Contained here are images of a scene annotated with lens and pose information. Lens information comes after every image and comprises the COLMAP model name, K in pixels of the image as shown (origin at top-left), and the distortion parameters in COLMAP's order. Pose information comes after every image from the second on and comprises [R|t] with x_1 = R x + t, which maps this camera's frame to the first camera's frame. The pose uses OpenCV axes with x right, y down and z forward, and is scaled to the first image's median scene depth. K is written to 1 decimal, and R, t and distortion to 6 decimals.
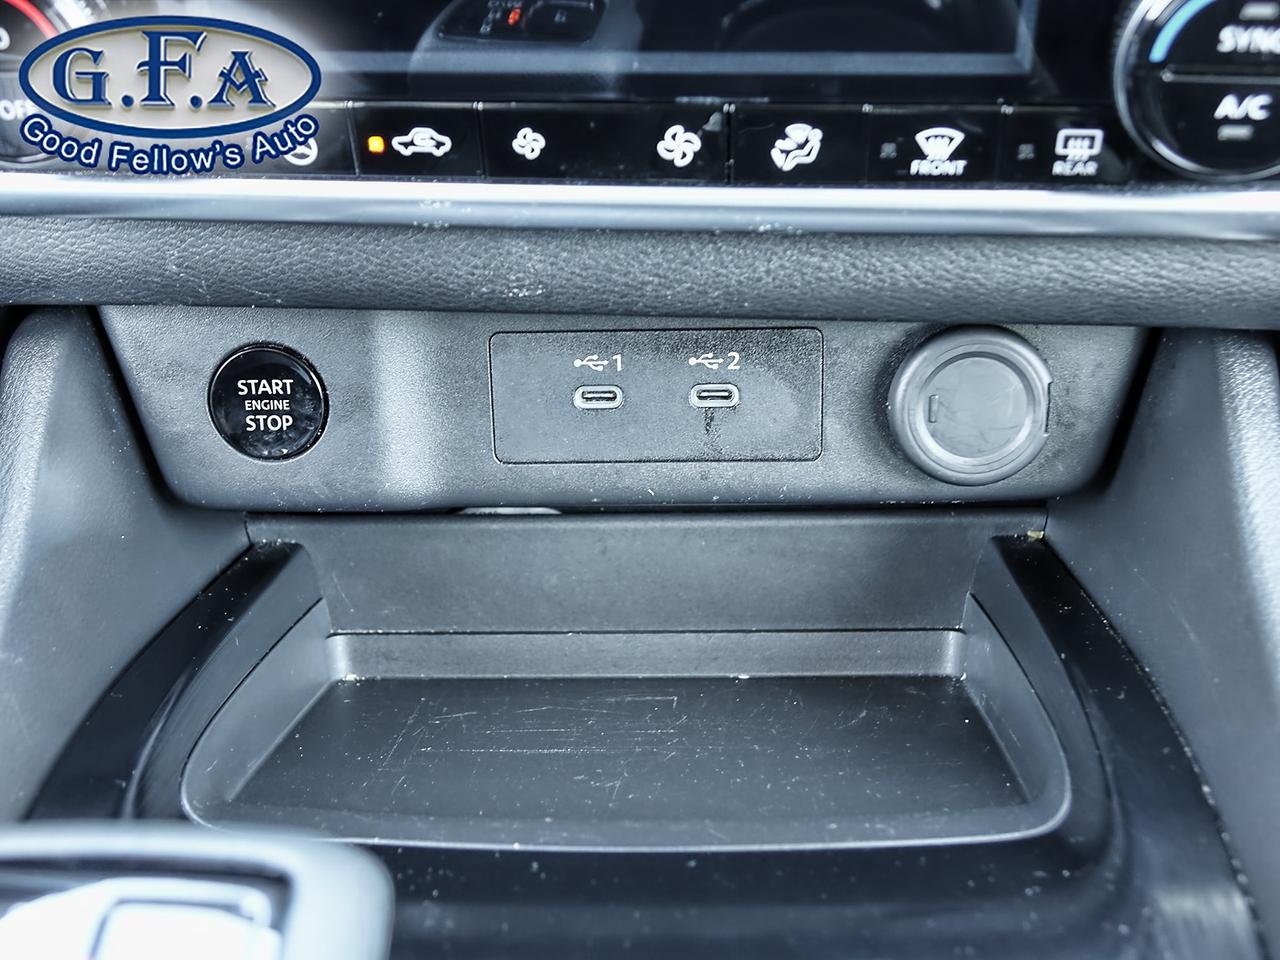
lens RADIAL K [[1419.9, 0, 633.9], [0, 1419.9, 479.8], [0, 0, 1]] dist [-0.064393, 0.000000]
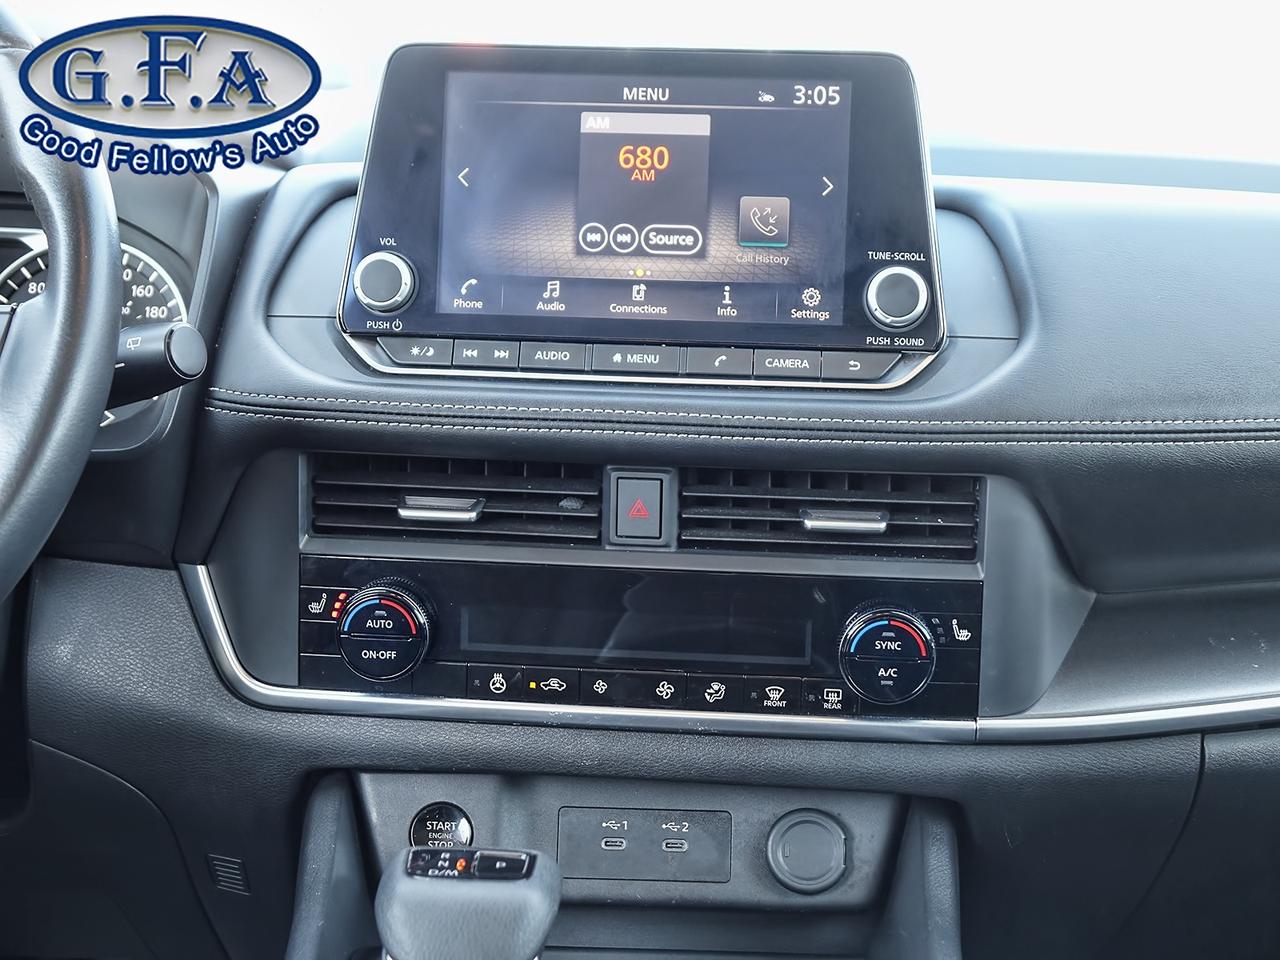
lens RADIAL K [[2212.4, 0, 628.1], [0, 2212.4, 480.9], [0, 0, 1]] dist [0.015617, 0.000000]
pose [[0.997738, 0.062526, 0.024686, -0.140681], [-0.040857, 0.855652, -0.515936, 1.353474], [-0.053382, 0.513761, 0.856271, -2.301359]]
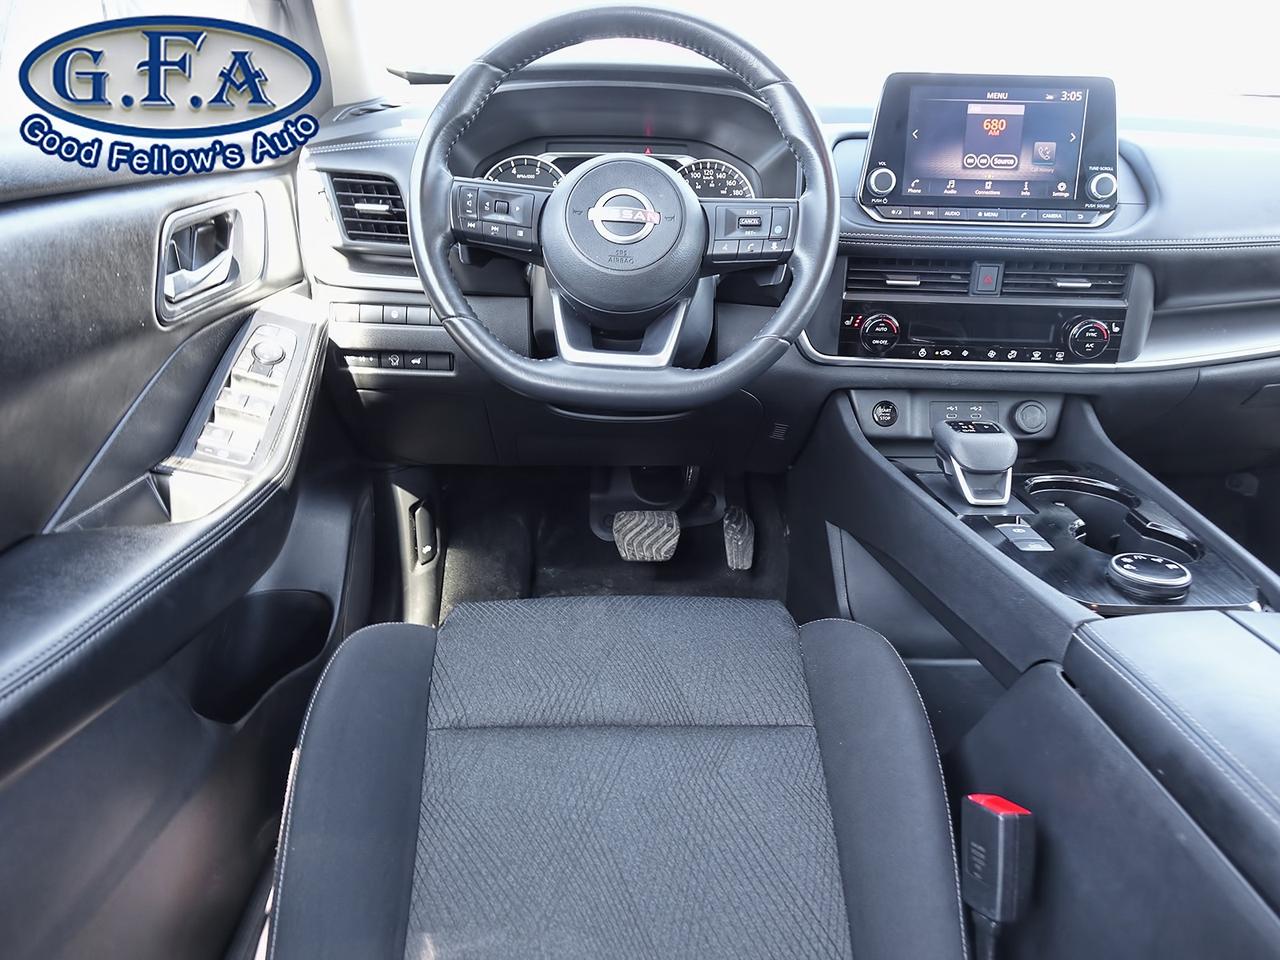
lens RADIAL K [[997.8, 0, 638.9], [0, 997.8, 479.5], [0, 0, 1]] dist [0.011985, -0.005028]
pose [[0.994899, 0.028689, 0.096711, -1.766242], [0.002042, 0.952781, -0.303651, 1.474534], [-0.100856, 0.302299, 0.947862, -2.543686]]
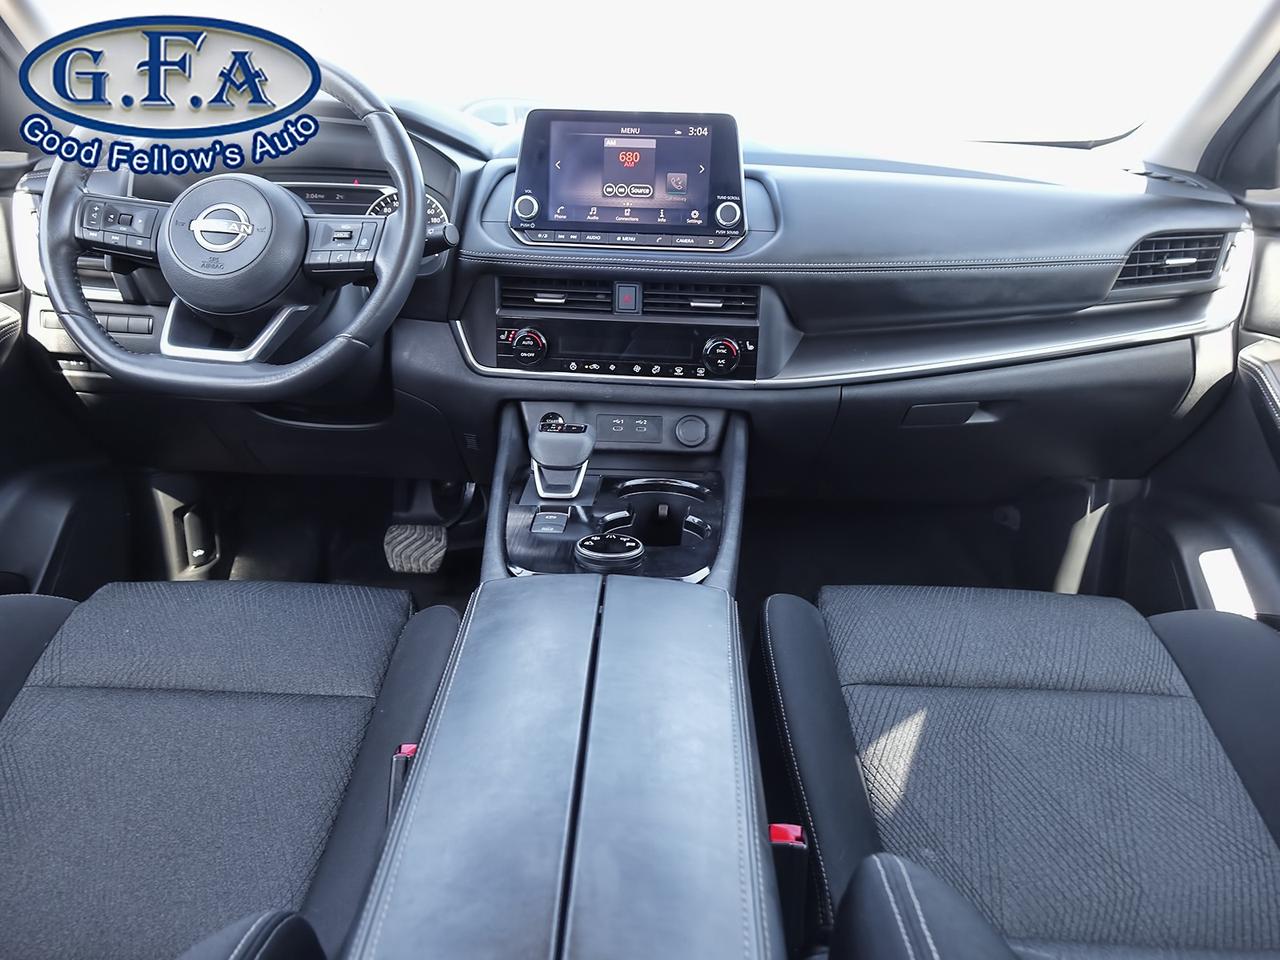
lens RADIAL K [[997.8, 0, 633.0], [0, 997.8, 479.2], [0, 0, 1]] dist [0.011985, -0.005028]
pose [[0.997647, 0.060362, 0.032502, -0.096579], [-0.044580, 0.931370, -0.361335, 1.766015], [-0.052082, 0.359036, 0.931869, -2.848306]]
